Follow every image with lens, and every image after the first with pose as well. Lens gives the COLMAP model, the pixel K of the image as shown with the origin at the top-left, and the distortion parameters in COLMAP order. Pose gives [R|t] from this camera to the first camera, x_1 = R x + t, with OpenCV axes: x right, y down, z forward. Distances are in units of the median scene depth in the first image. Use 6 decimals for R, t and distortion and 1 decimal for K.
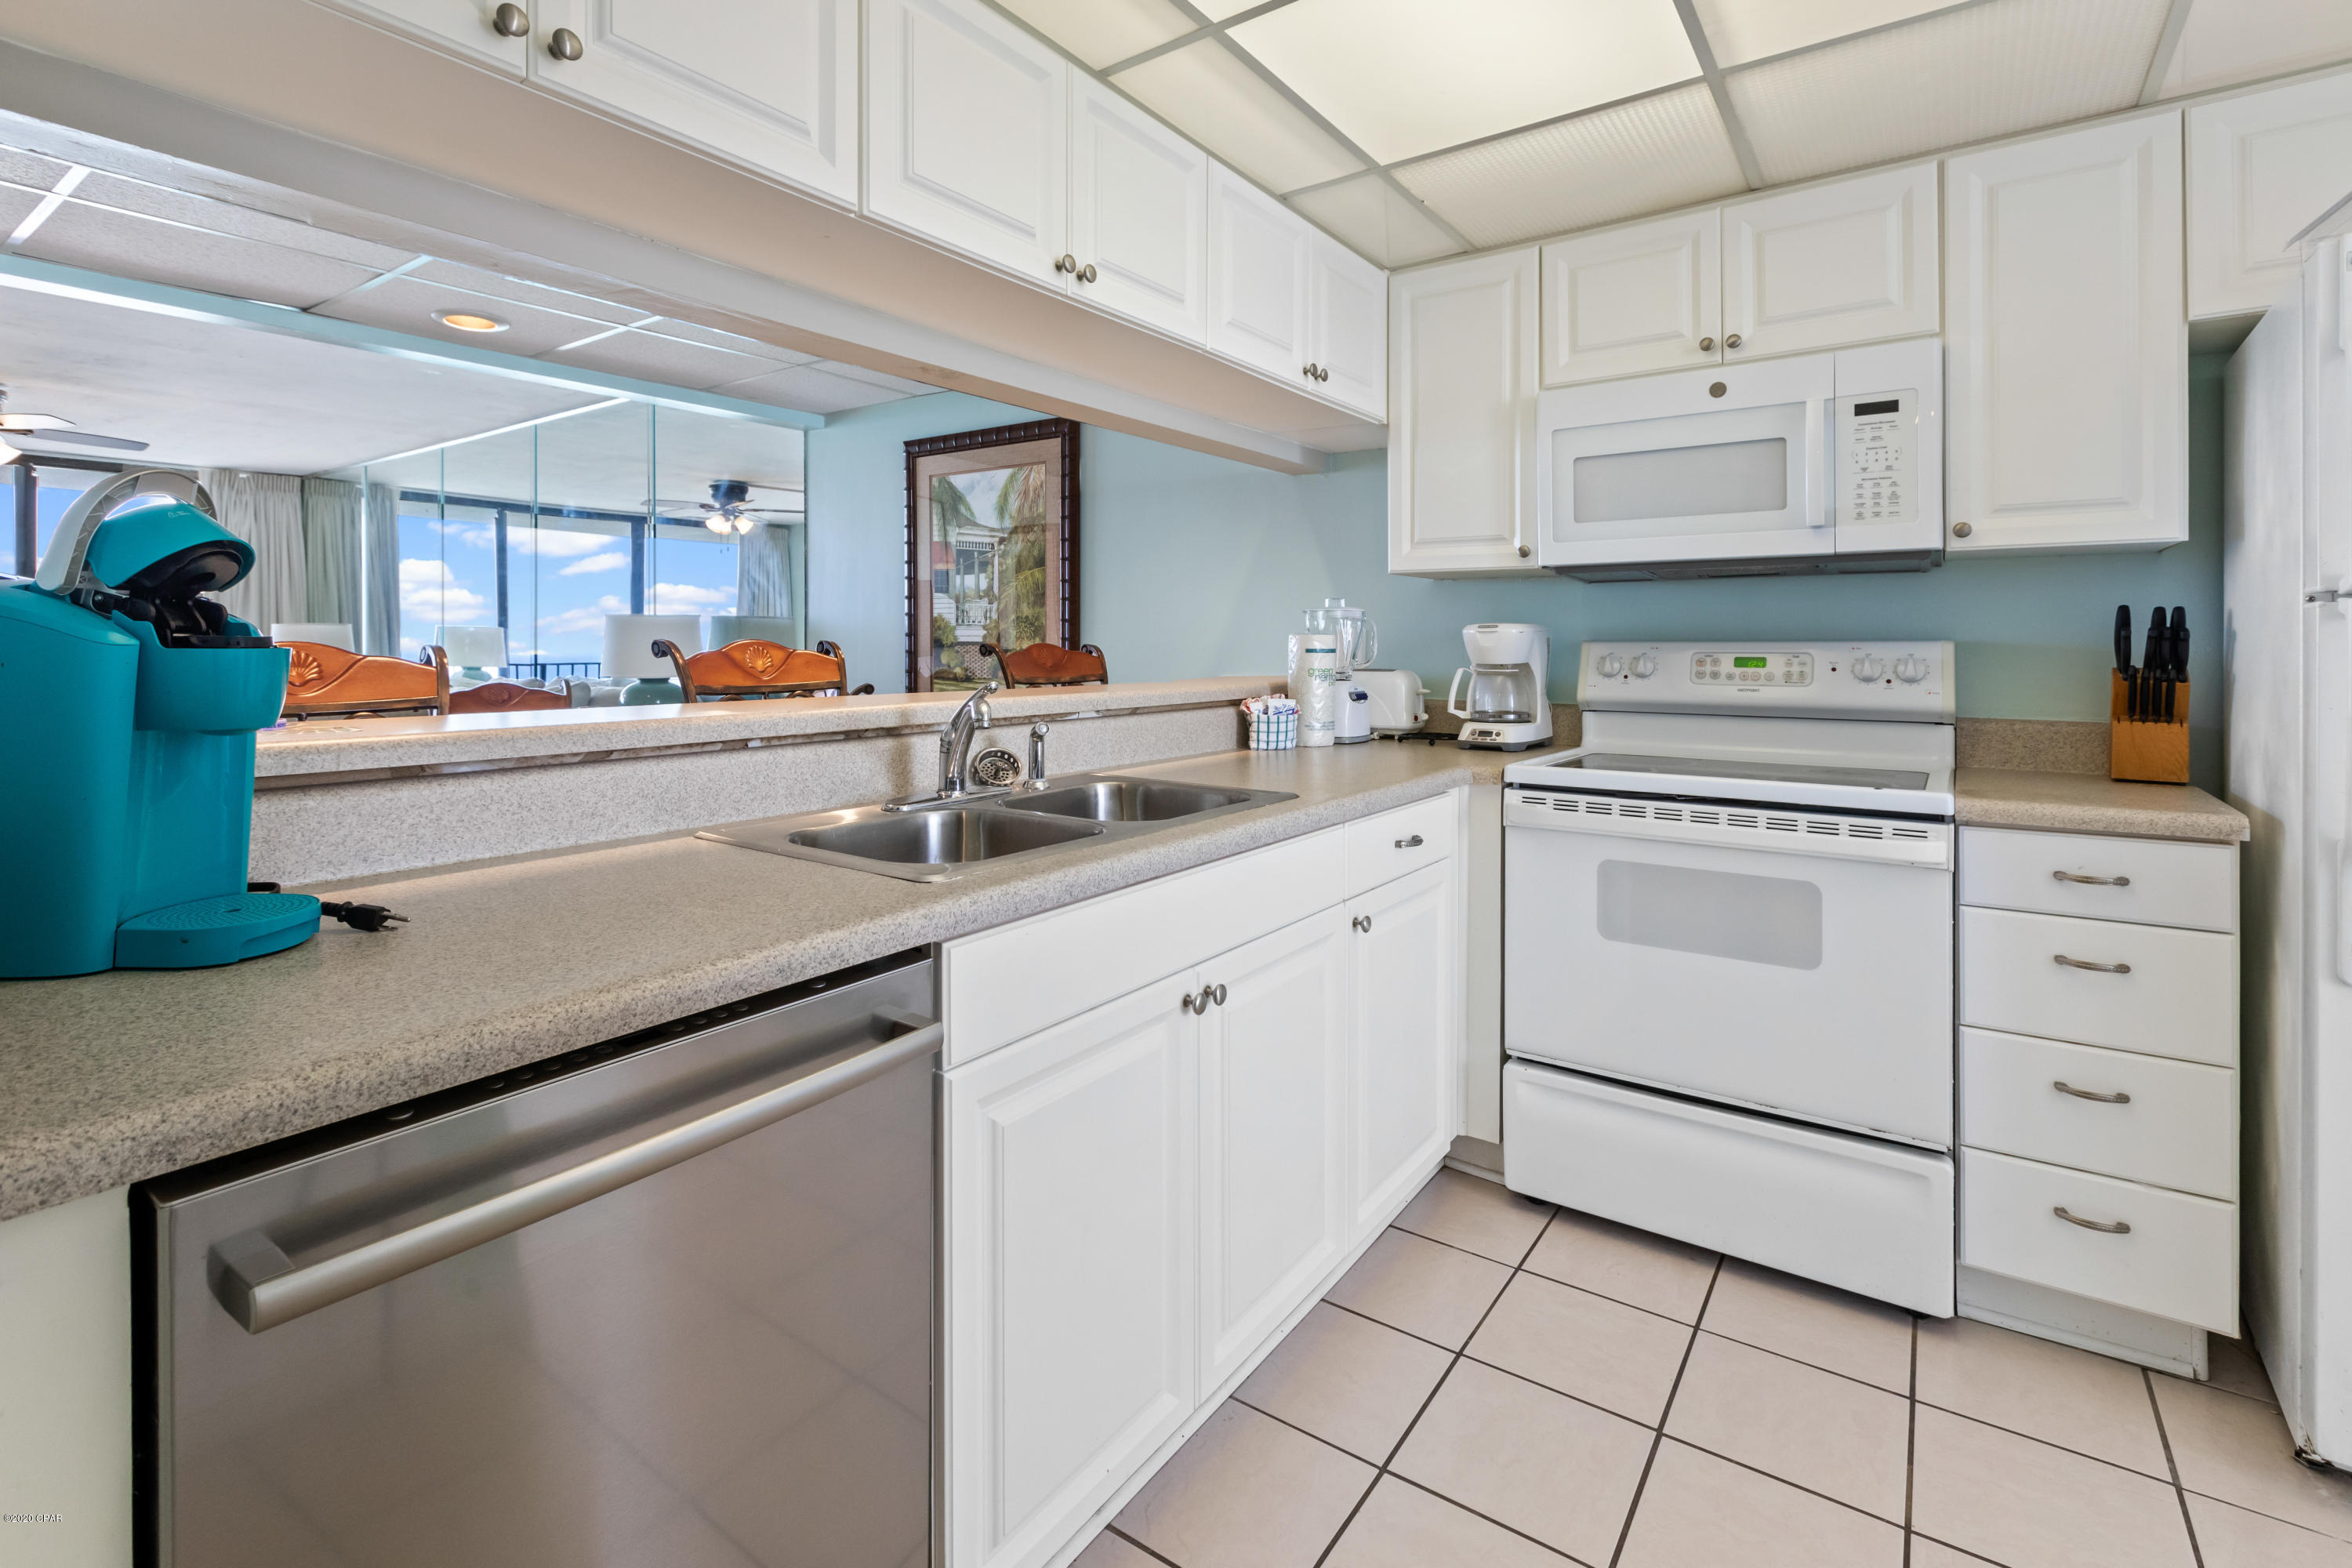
lens RADIAL K [[1082.6, 0, 1172.1], [0, 1082.6, 647.1], [0, 0, 1]] dist [-0.001482, -0.000070]
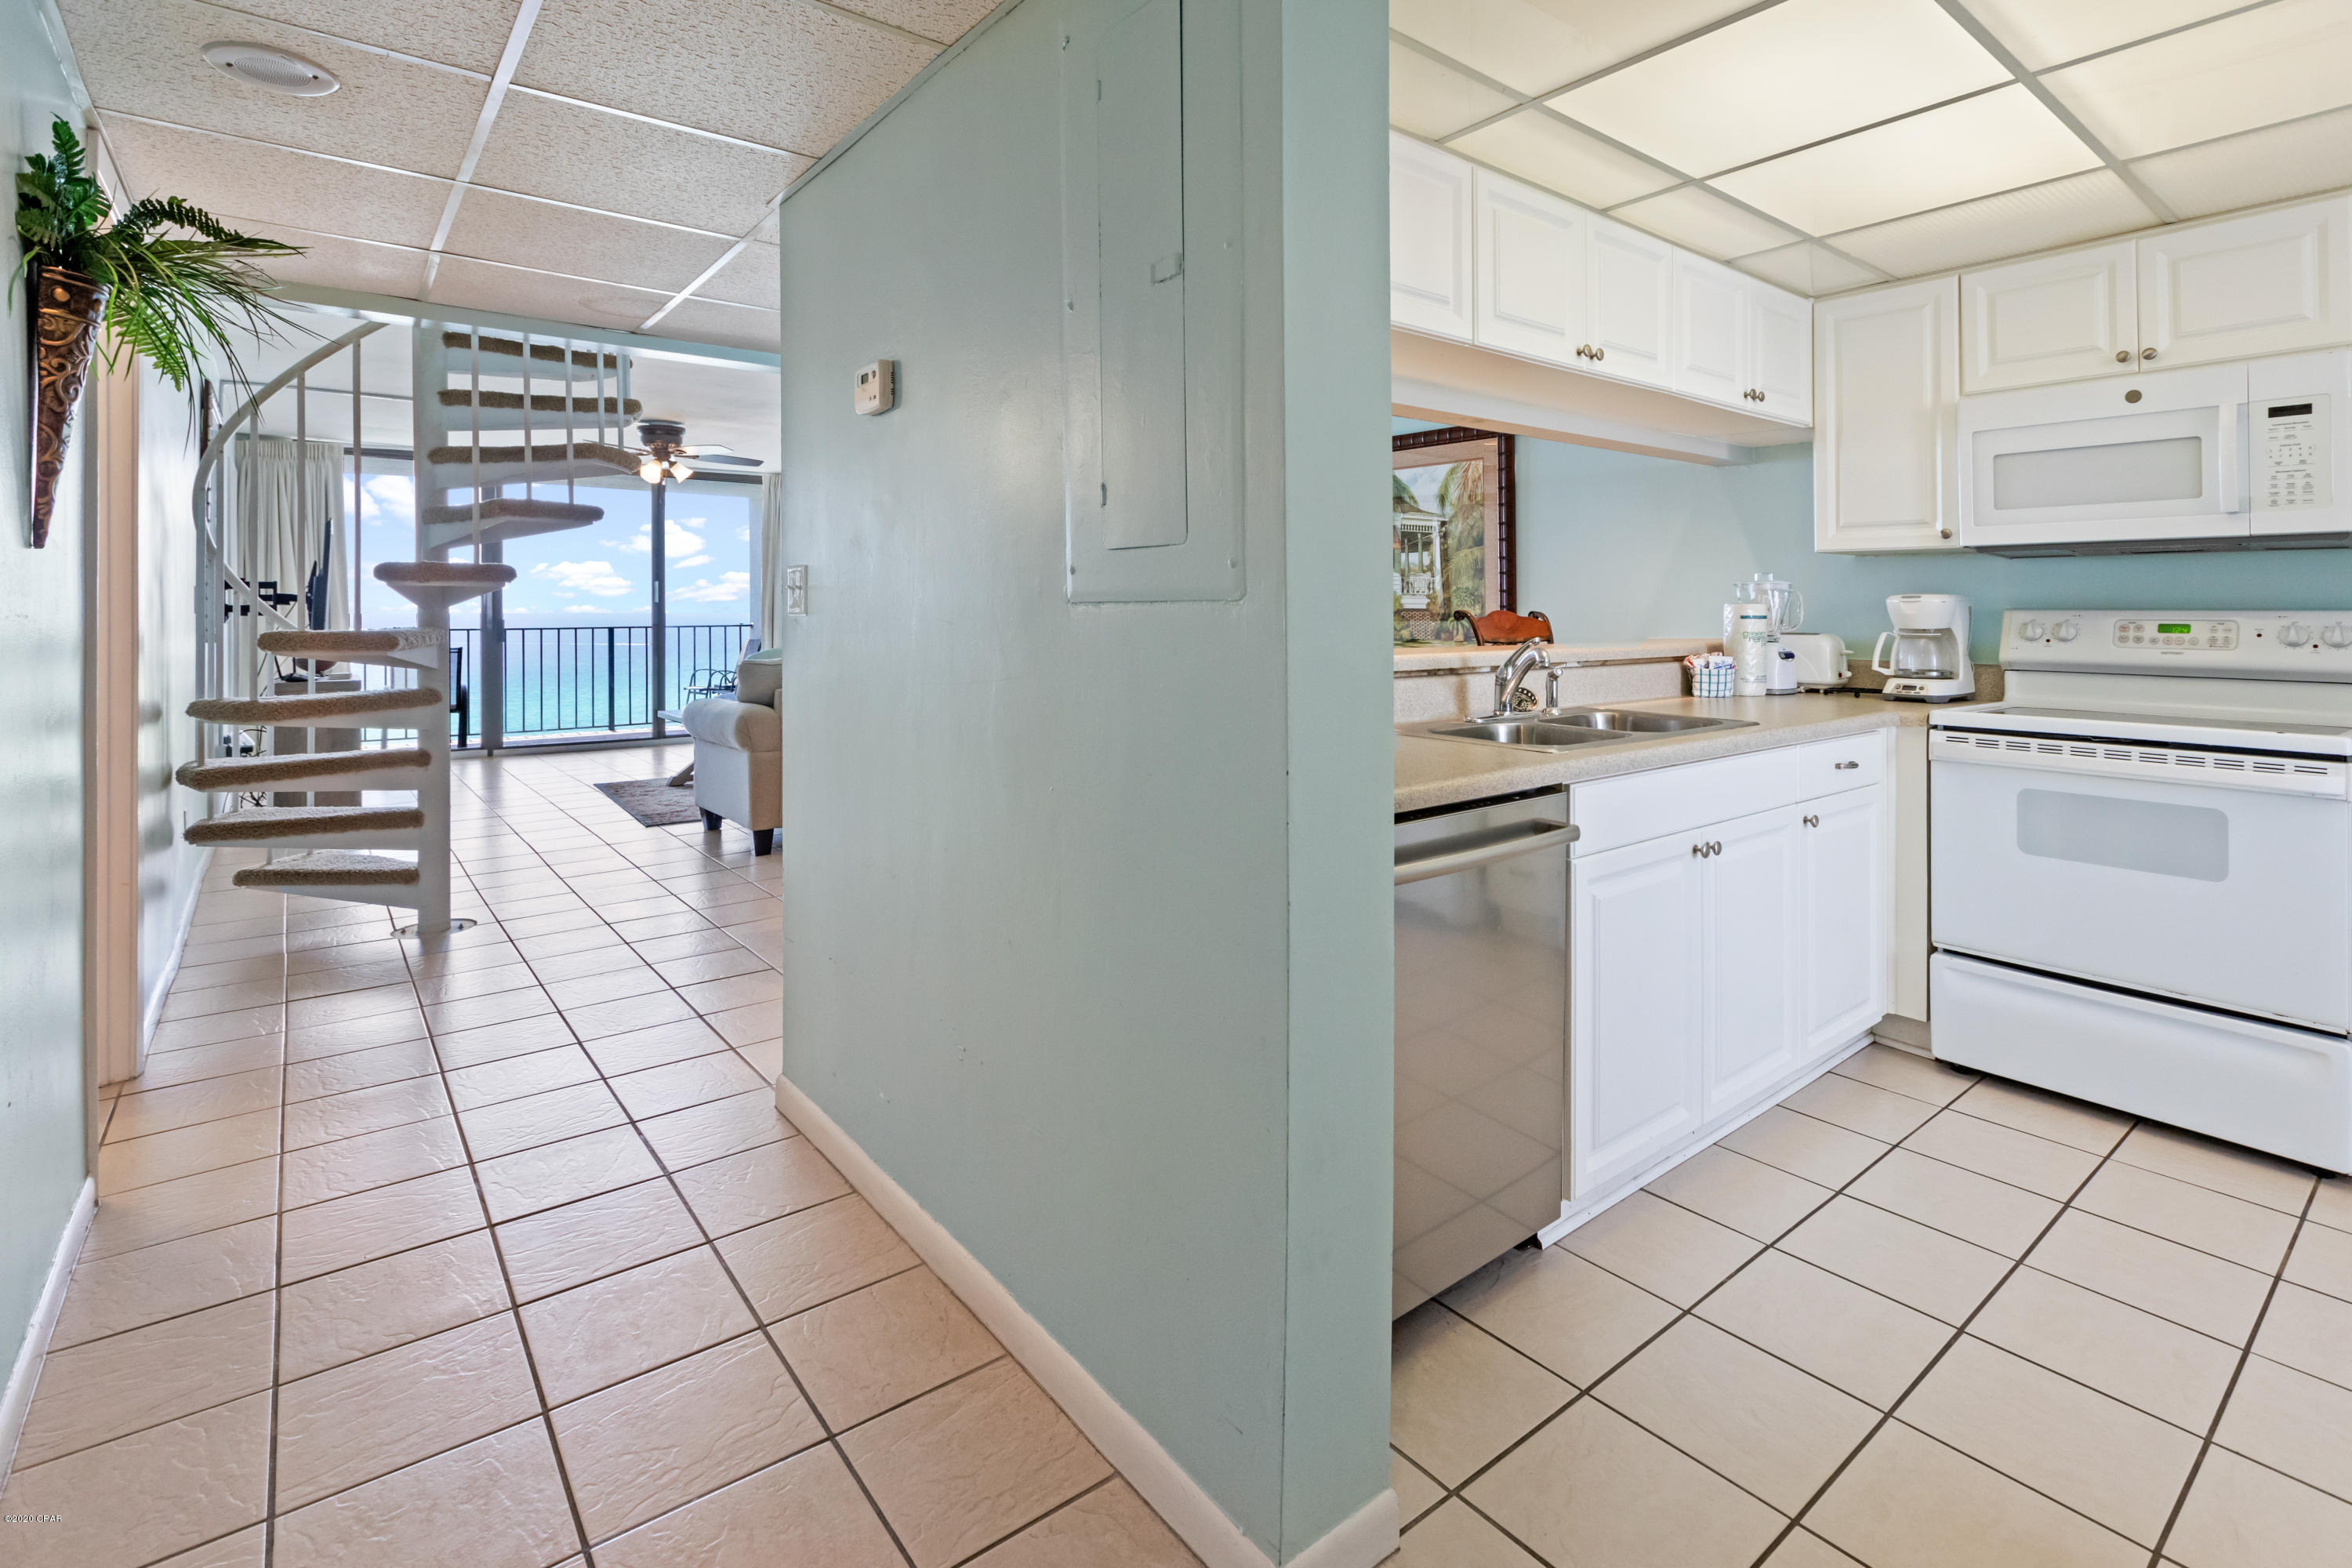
lens RADIAL K [[1107.9, 0, 1185.3], [0, 1107.9, 597.2], [0, 0, 1]] dist [0.000249, -0.007171]
pose [[0.960206, -0.002031, -0.279286, -0.137196], [-0.001599, 0.999917, -0.012771, -0.002307], [0.279289, 0.012709, 0.960123, -0.396899]]
